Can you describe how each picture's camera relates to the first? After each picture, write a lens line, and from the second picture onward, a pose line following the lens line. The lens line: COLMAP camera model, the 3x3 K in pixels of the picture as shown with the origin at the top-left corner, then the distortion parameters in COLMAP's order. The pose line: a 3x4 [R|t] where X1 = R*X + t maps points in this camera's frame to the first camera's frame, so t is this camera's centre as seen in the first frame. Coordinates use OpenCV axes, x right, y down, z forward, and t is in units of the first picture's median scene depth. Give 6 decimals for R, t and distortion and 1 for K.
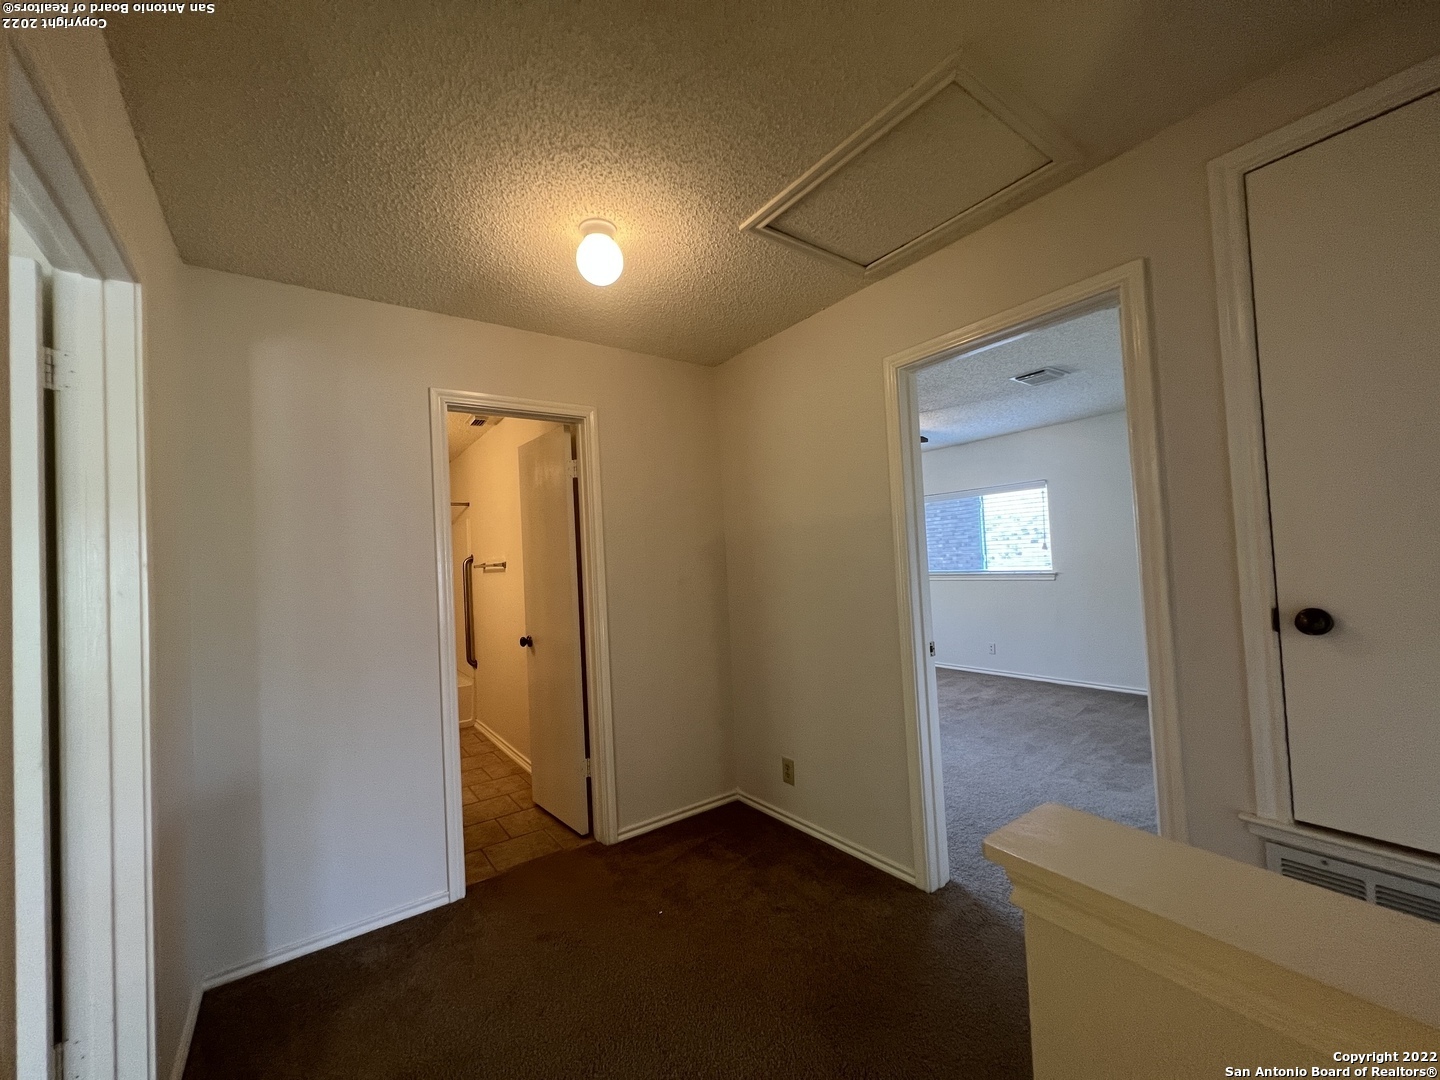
lens RADIAL K [[574.7, 0, 720.1], [0, 574.7, 539.9], [0, 0, 1]] dist [-0.000234, 0.000186]
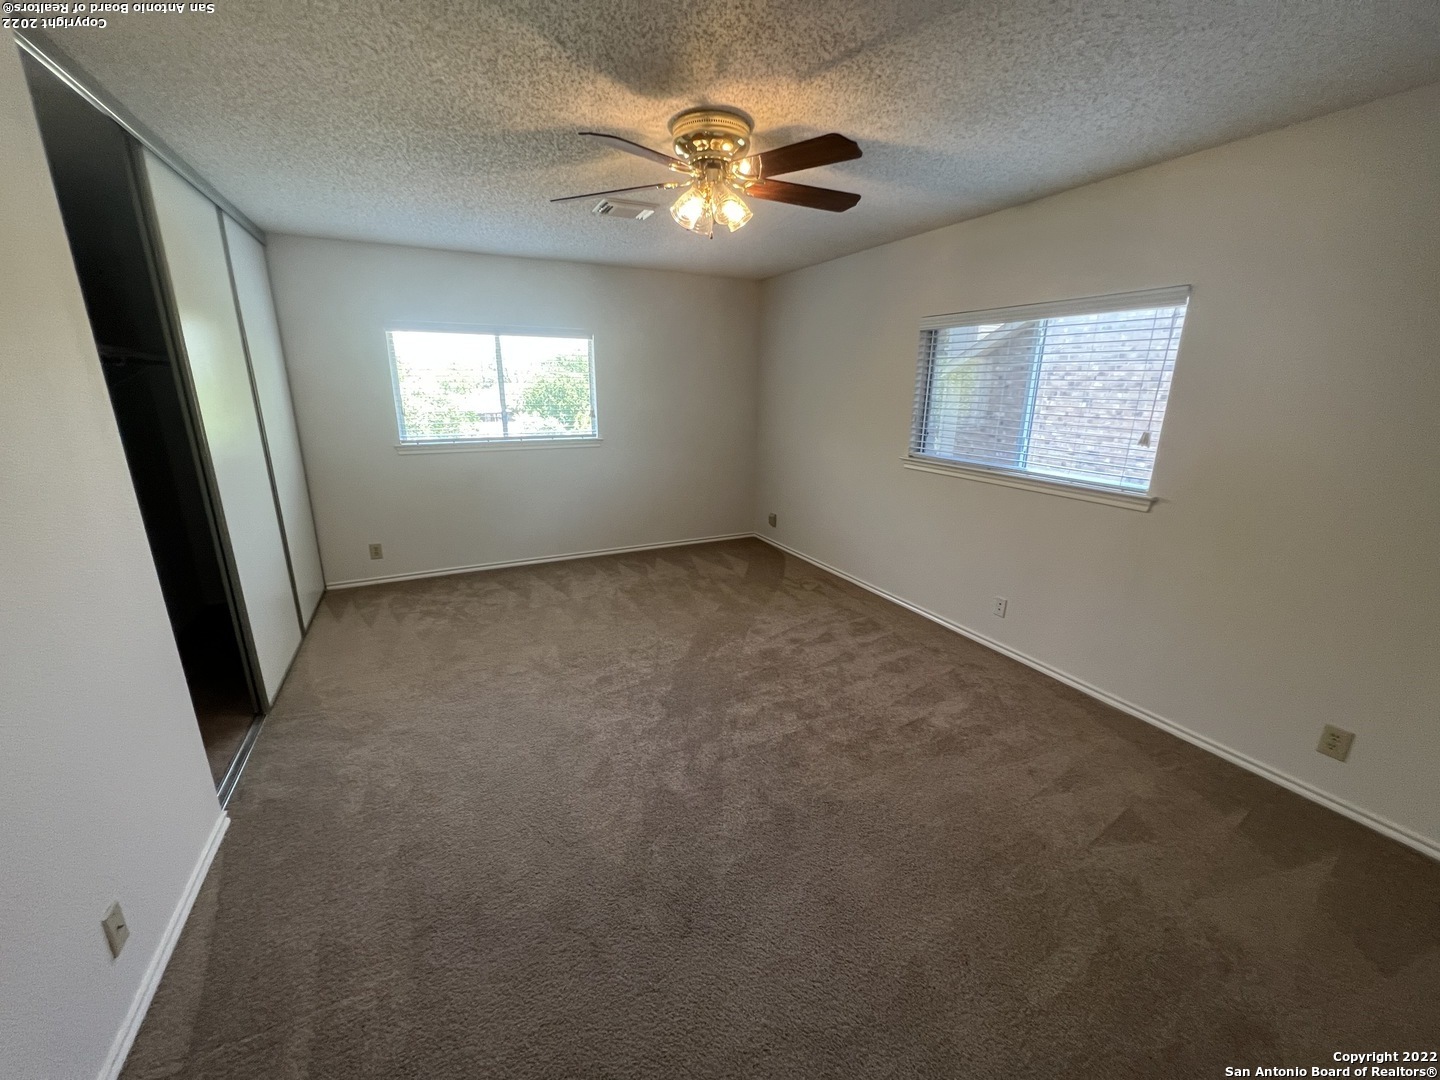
lens RADIAL K [[574.7, 0, 715.2], [0, 574.7, 546.5], [0, 0, 1]] dist [-0.000234, 0.000186]
pose [[0.984920, 0.093809, -0.145369, 0.265639], [-0.044410, 0.949168, 0.311622, -0.032908], [0.167213, -0.300467, 0.939021, 0.425919]]
